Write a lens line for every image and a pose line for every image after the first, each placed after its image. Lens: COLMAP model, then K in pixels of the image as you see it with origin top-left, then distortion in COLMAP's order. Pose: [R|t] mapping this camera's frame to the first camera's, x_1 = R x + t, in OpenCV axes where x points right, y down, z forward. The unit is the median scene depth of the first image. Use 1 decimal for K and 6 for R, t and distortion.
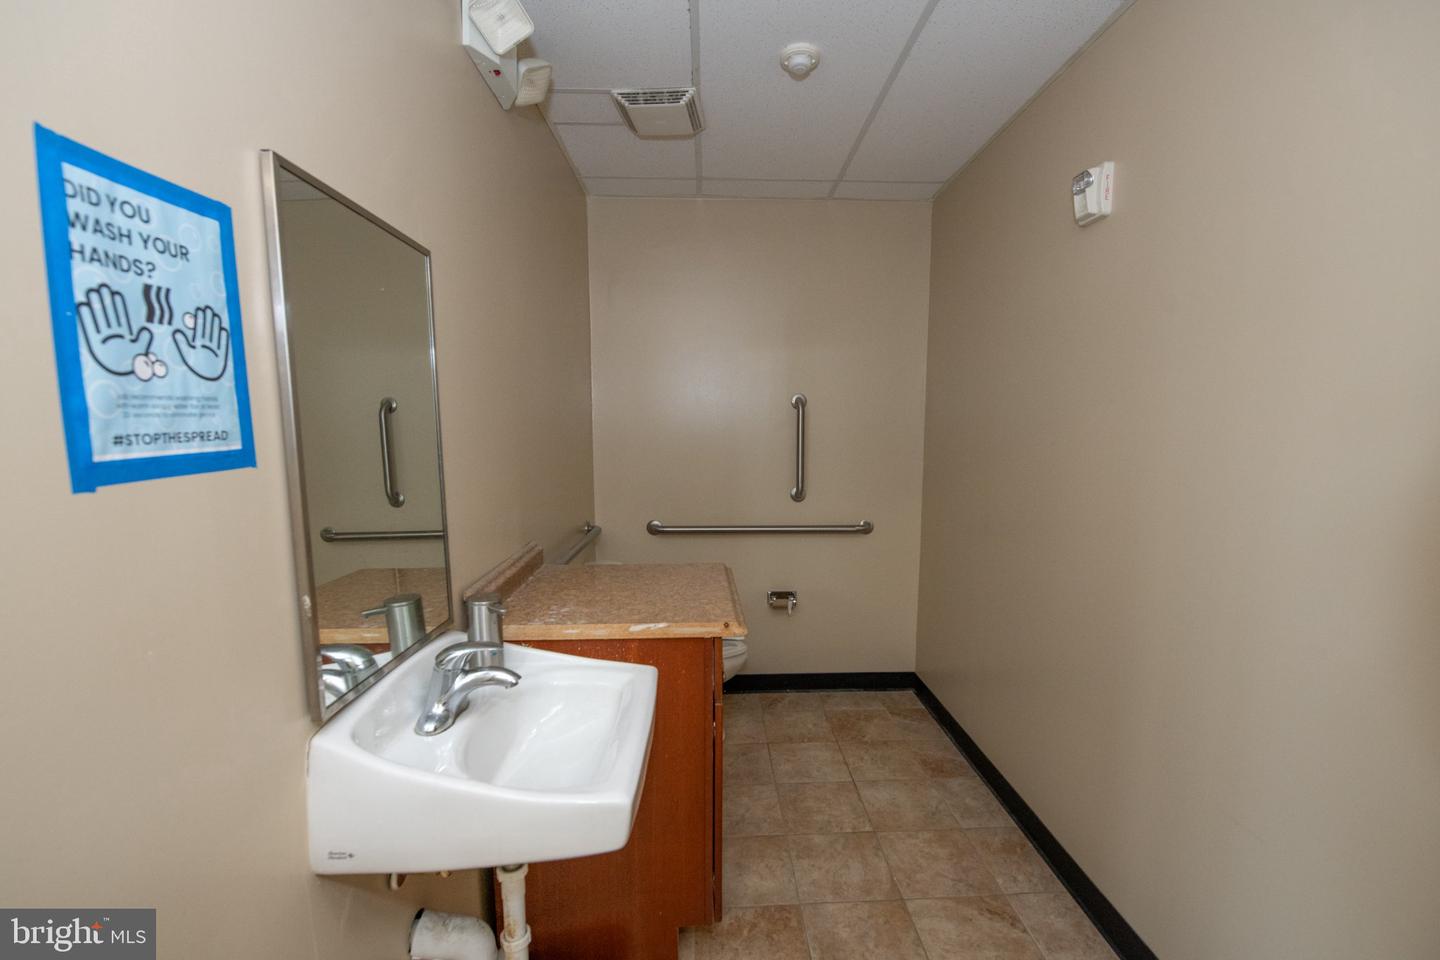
lens RADIAL K [[588.6, 0, 725.5], [0, 588.6, 477.0], [0, 0, 1]] dist [-0.019634, -0.000111]
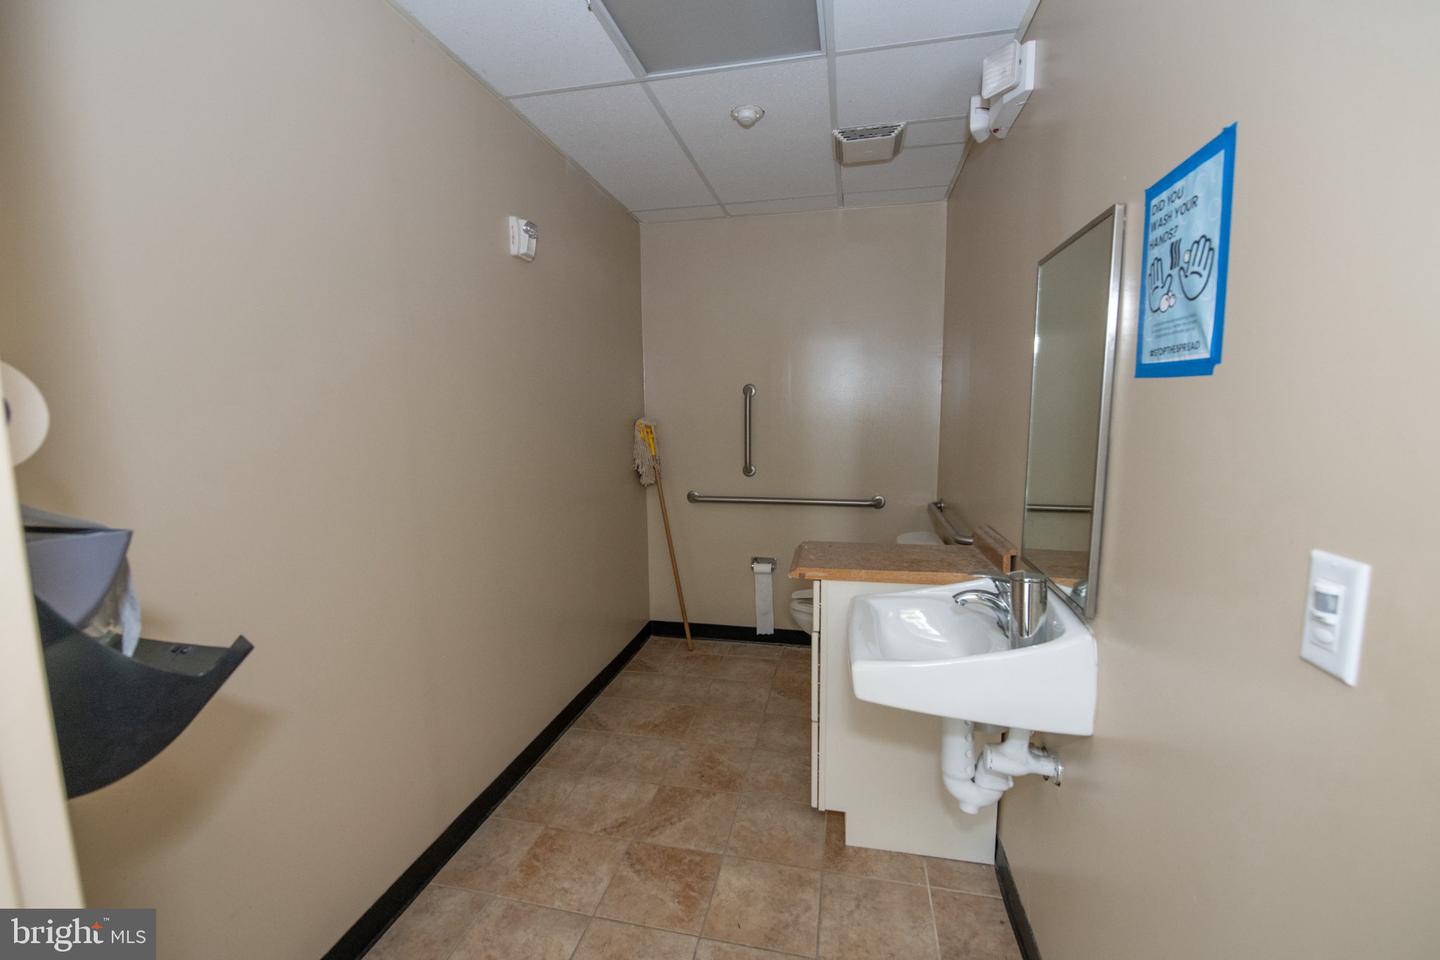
lens RADIAL K [[588.6, 0, 725.5], [0, 588.6, 477.0], [0, 0, 1]] dist [-0.019634, -0.000111]
pose [[-0.972459, -0.014097, 0.232648, -0.228929], [0.040297, 0.972969, 0.227394, -0.125133], [-0.229565, 0.230506, -0.945604, 2.522546]]
